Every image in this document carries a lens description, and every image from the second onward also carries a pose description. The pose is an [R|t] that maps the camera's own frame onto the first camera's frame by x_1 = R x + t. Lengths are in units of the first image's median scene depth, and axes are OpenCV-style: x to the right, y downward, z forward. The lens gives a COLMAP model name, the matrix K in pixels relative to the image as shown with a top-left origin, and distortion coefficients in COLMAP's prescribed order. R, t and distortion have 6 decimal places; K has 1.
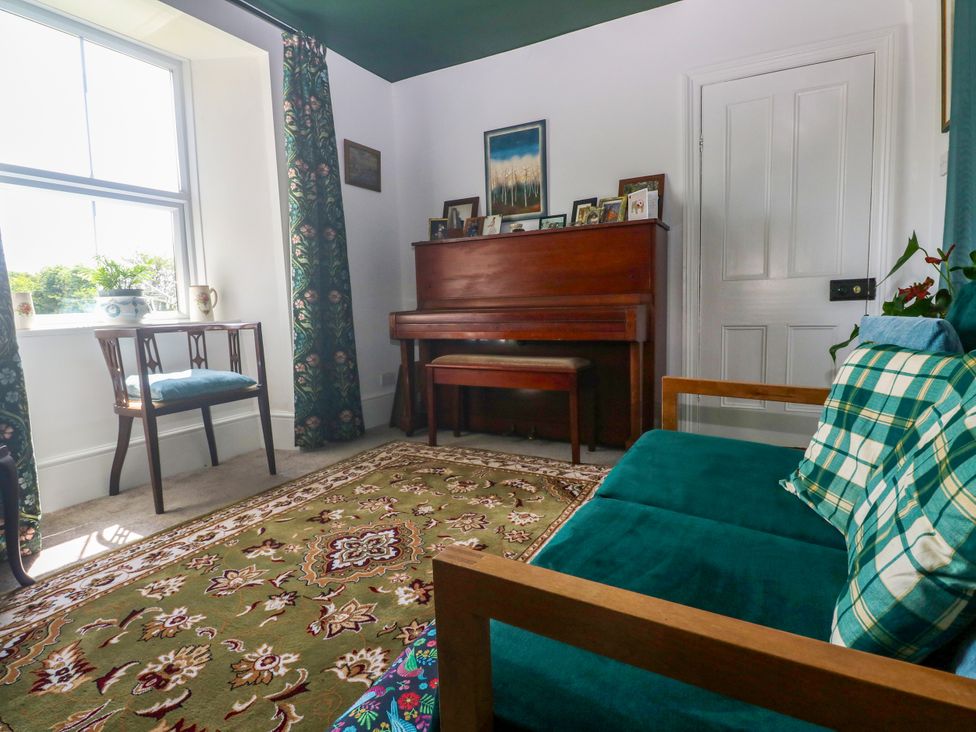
lens RADIAL K [[509.3, 0, 495.6], [0, 509.3, 364.1], [0, 0, 1]] dist [-0.008928, -0.010374]
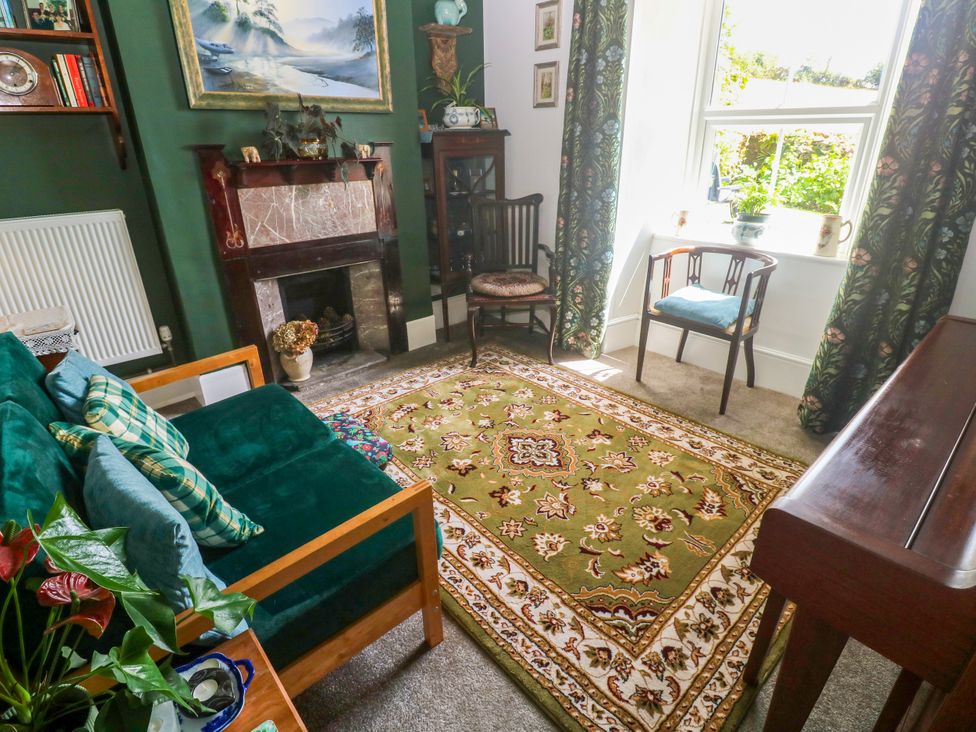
lens RADIAL K [[509.3, 0, 495.7], [0, 509.3, 356.7], [0, 0, 1]] dist [-0.008928, -0.010374]
pose [[-0.346141, 0.408210, -0.844719, 0.681012], [-0.082668, 0.883606, 0.460876, -0.401261], [0.934533, 0.229359, -0.272107, 0.976018]]
